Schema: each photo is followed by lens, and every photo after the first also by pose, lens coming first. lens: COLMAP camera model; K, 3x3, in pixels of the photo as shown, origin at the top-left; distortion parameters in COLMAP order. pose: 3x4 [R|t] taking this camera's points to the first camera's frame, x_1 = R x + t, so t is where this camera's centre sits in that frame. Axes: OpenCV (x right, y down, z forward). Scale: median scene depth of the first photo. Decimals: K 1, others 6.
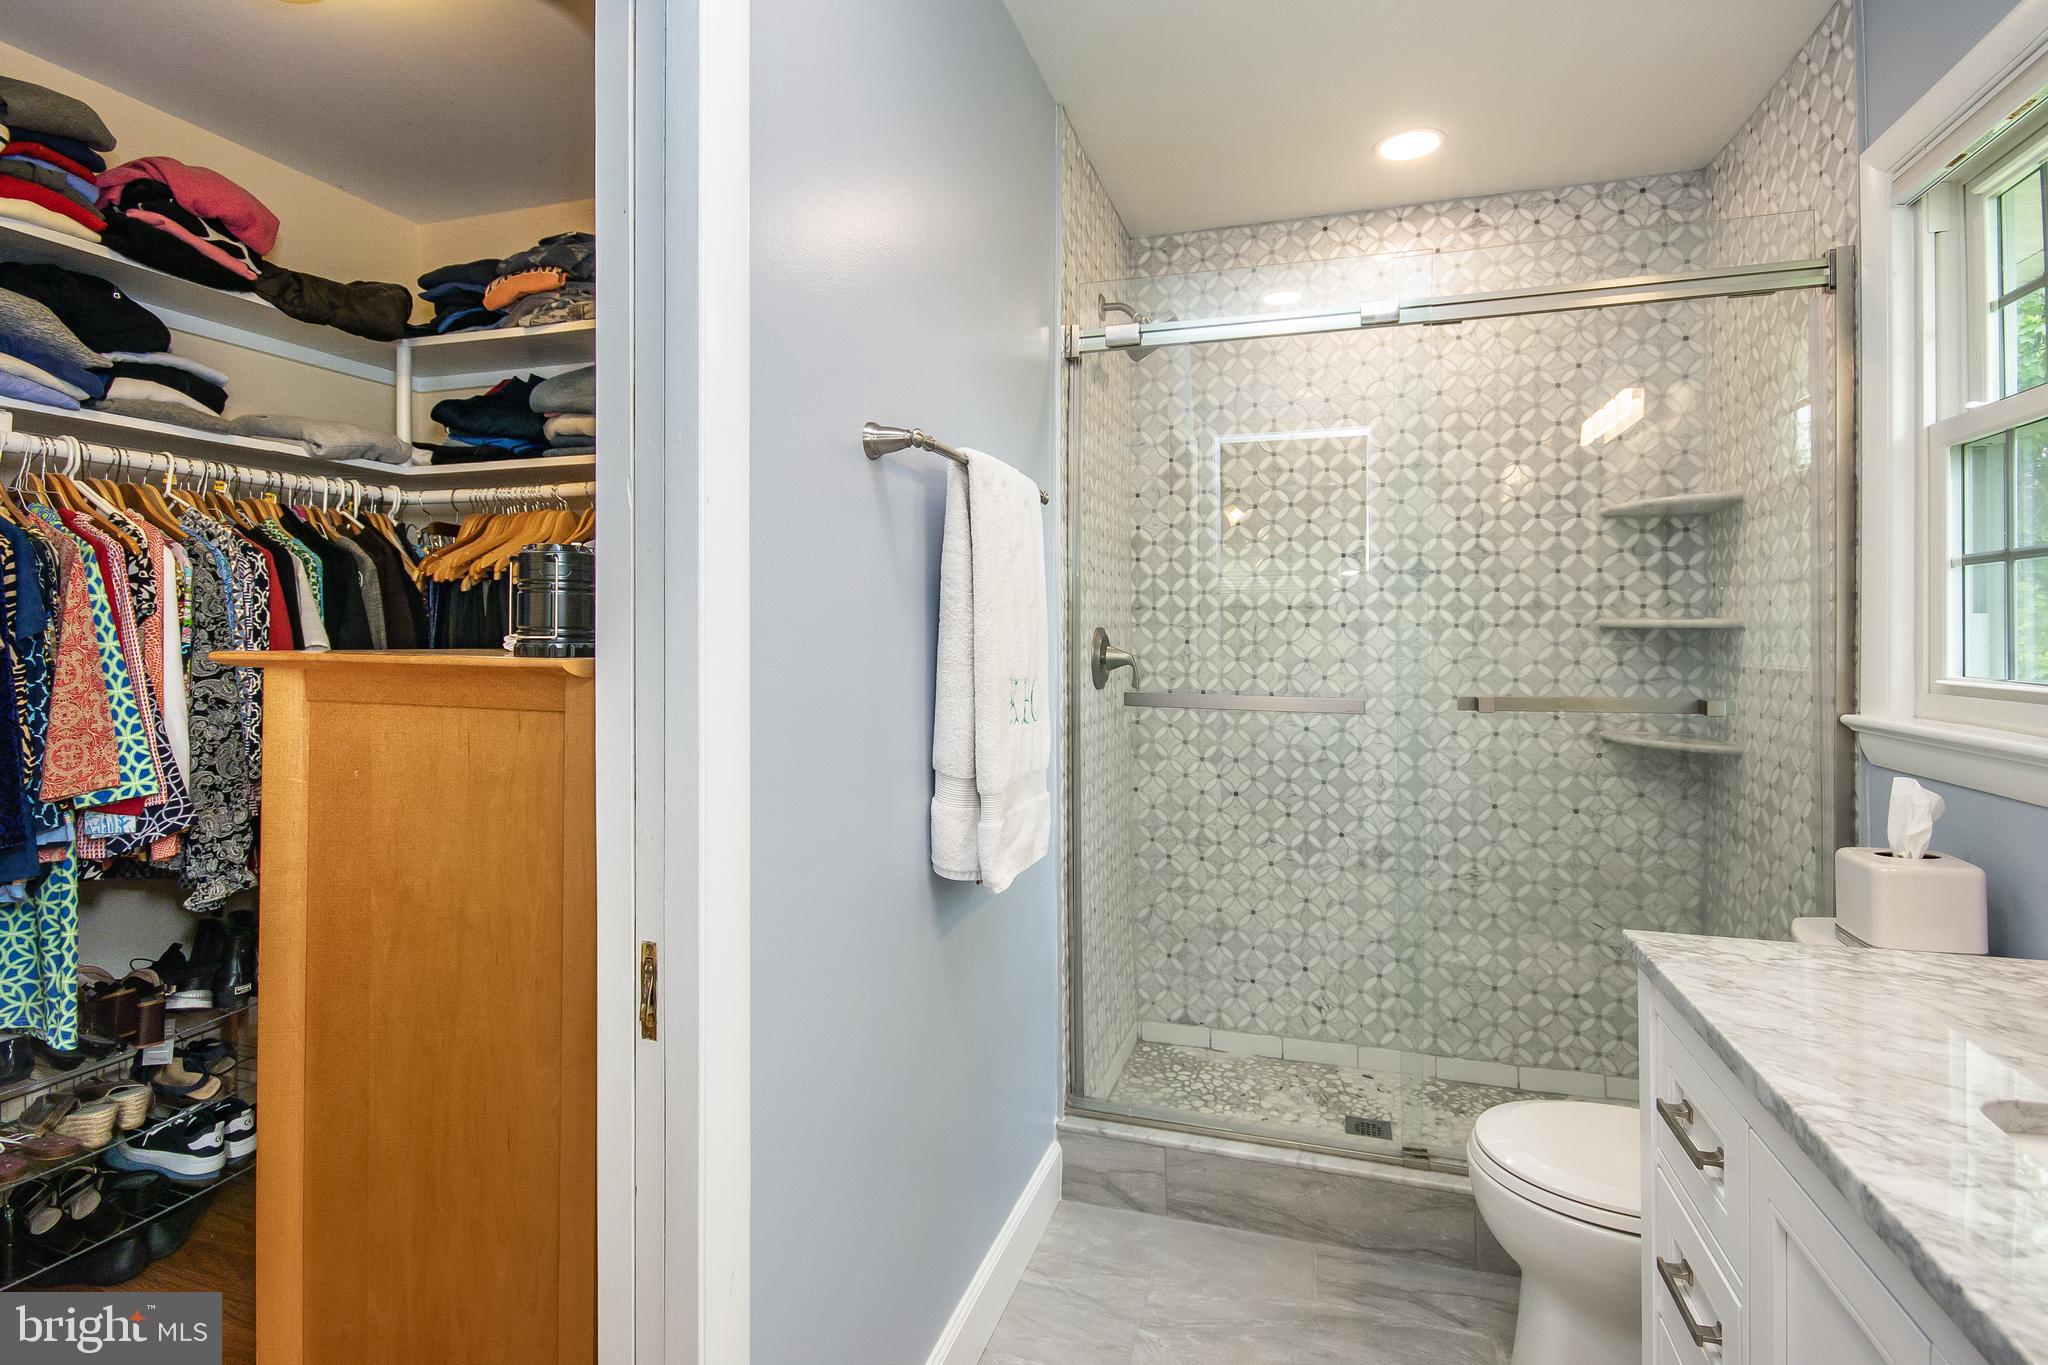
lens RADIAL K [[984.7, 0, 1028.1], [0, 984.7, 628.6], [0, 0, 1]] dist [0.000819, 0.000137]
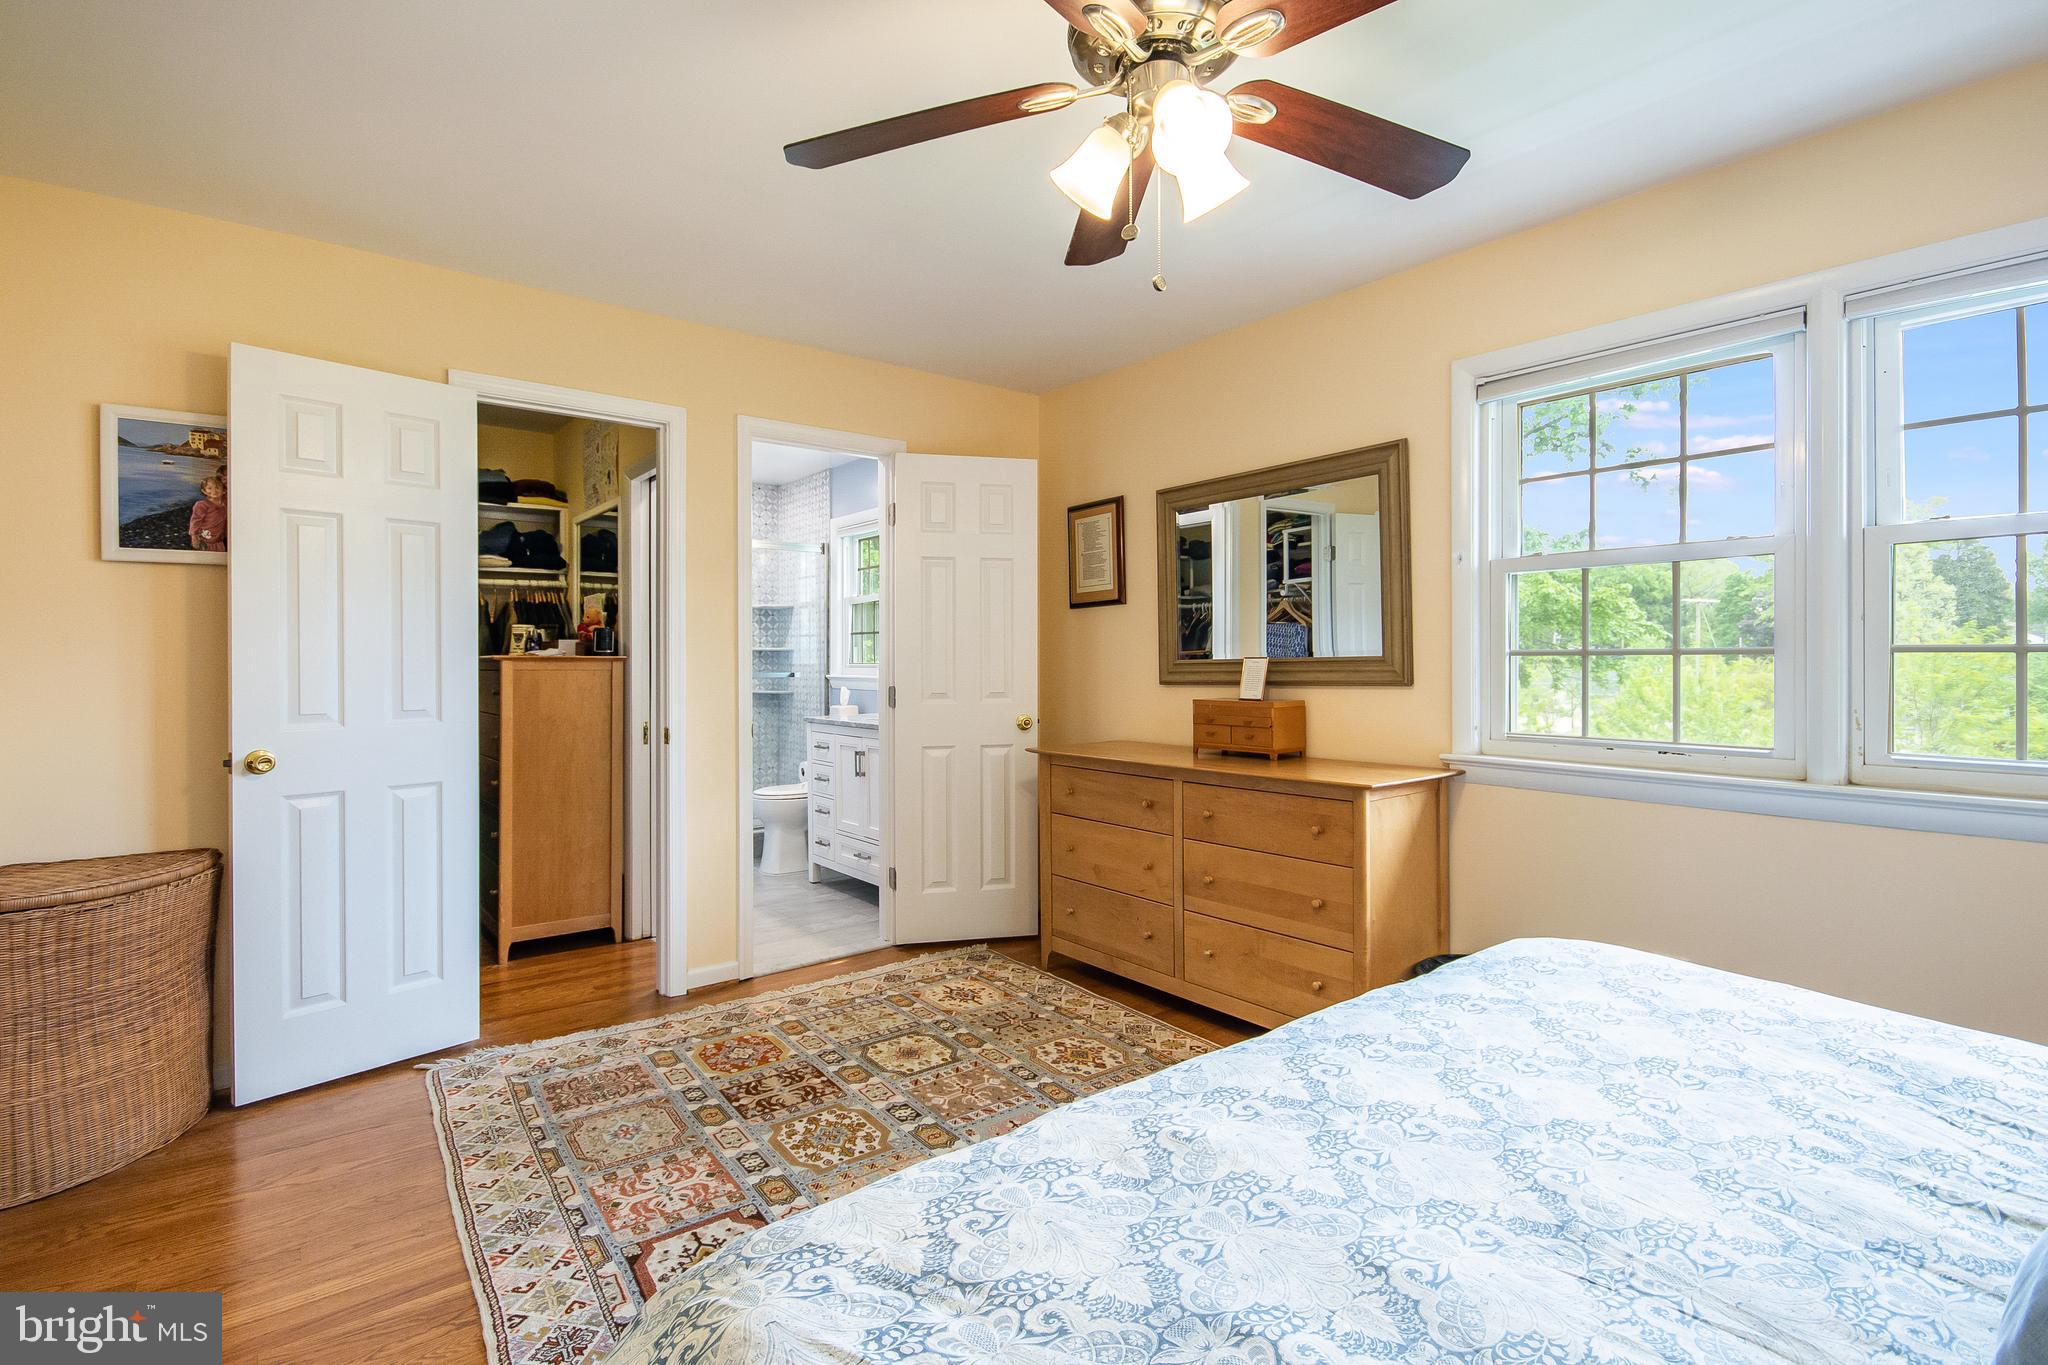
lens RADIAL K [[966.1, 0, 1023.2], [0, 966.1, 660.2], [0, 0, 1]] dist [-0.001723, 0.001276]
pose [[0.559943, -0.003278, 0.828524, -1.226438], [0.000416, 0.999993, 0.003675, 0.015673], [-0.828531, -0.001713, 0.559941, -1.134824]]
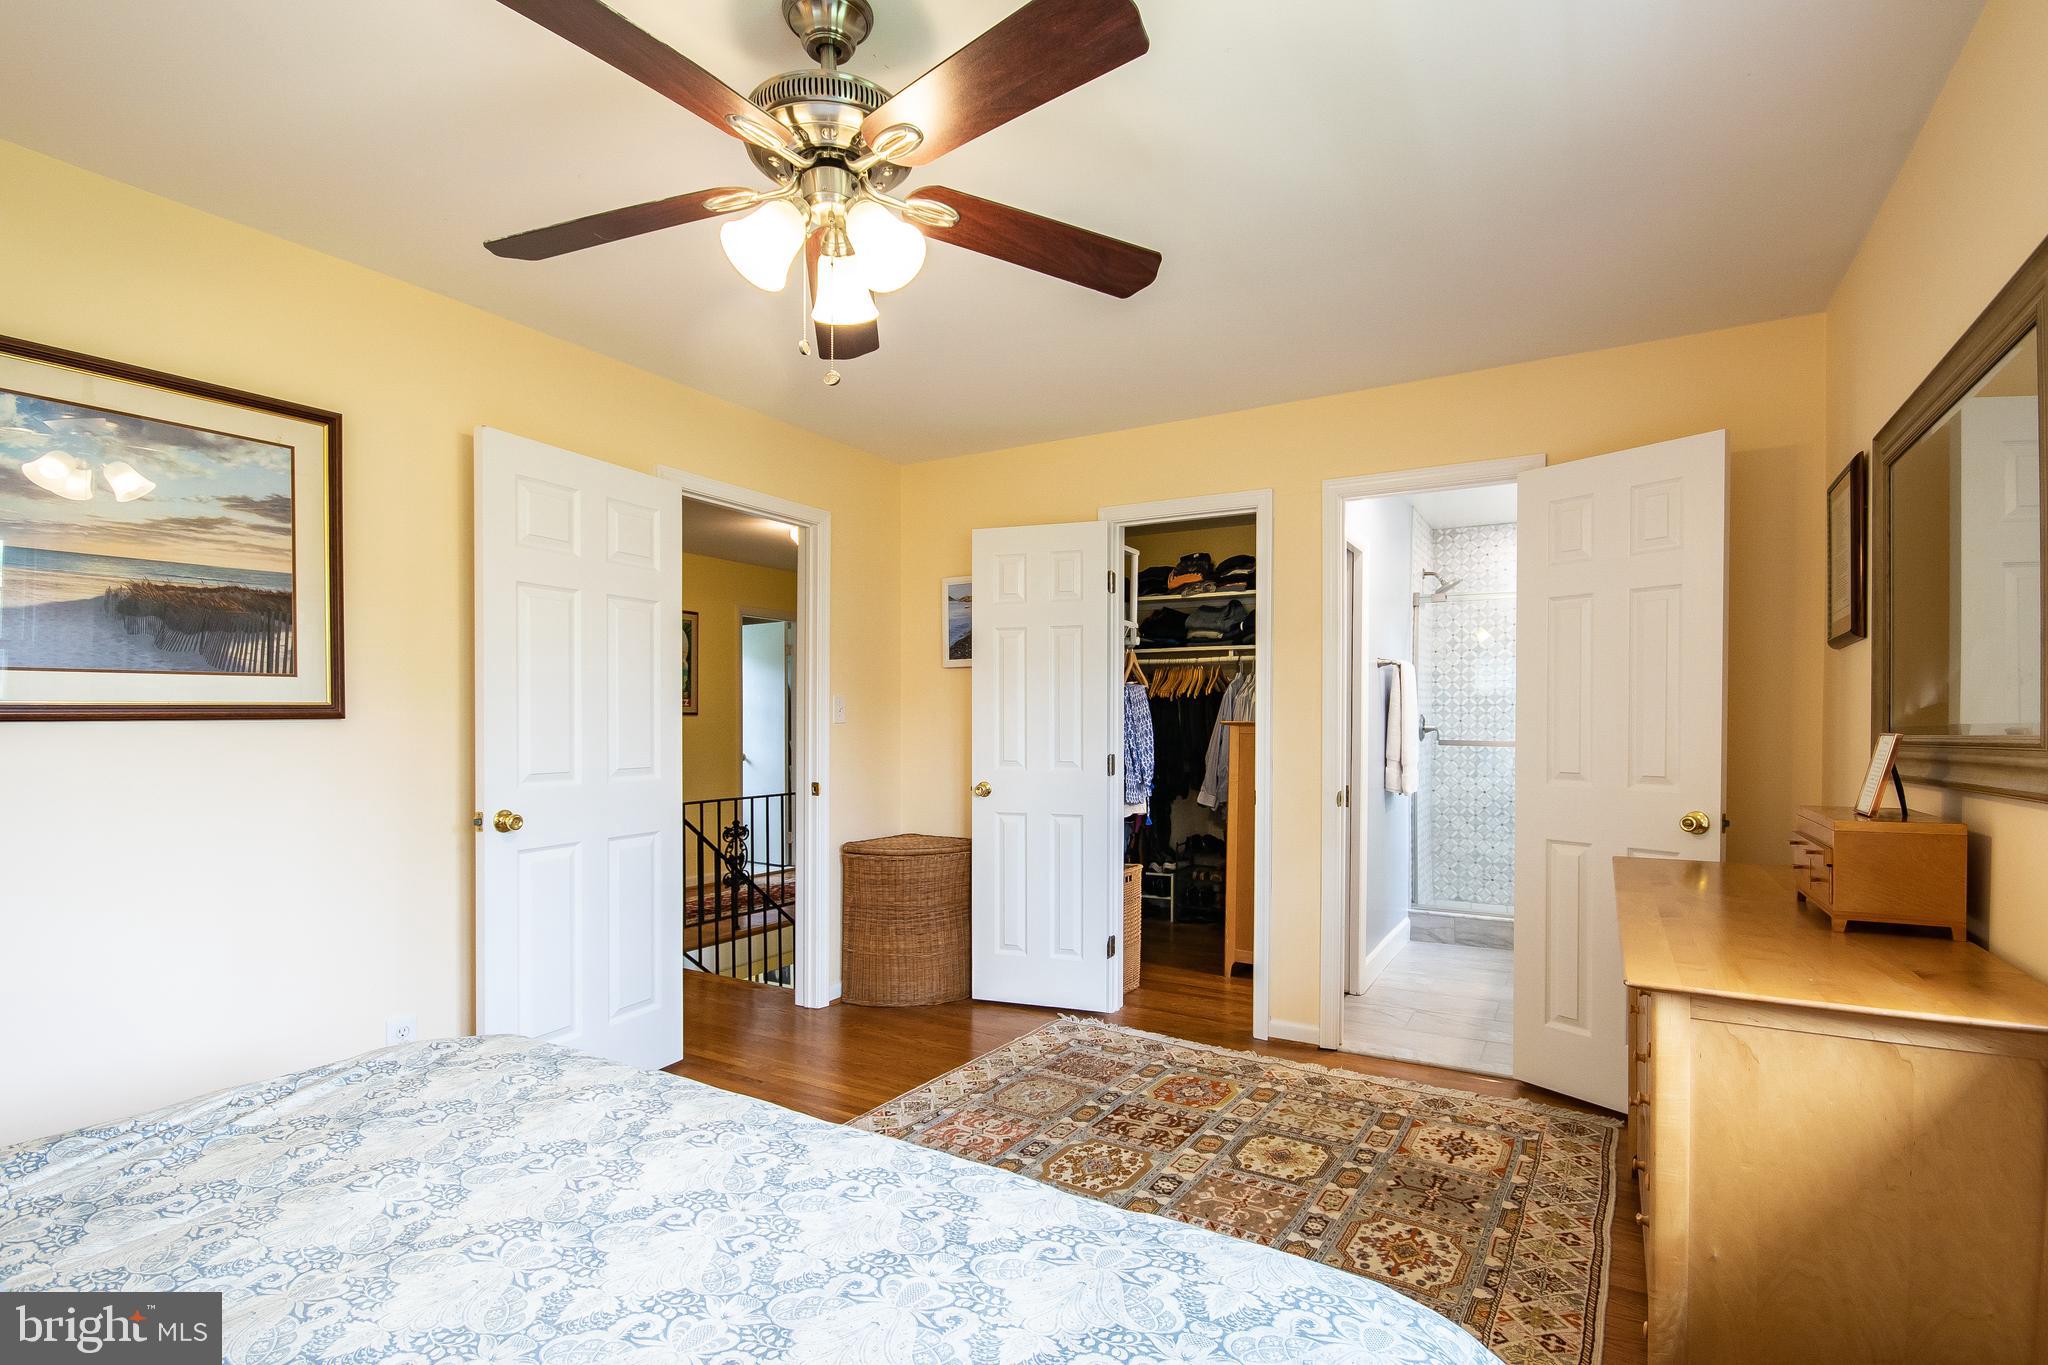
lens RADIAL K [[966.1, 0, 1026.0], [0, 966.1, 735.5], [0, 0, 1]] dist [-0.001723, 0.001276]
pose [[0.973790, 0.004313, -0.227409, -0.332315], [0.000439, 0.999783, 0.020838, 0.001942], [0.227450, -0.020392, 0.973576, -1.488259]]
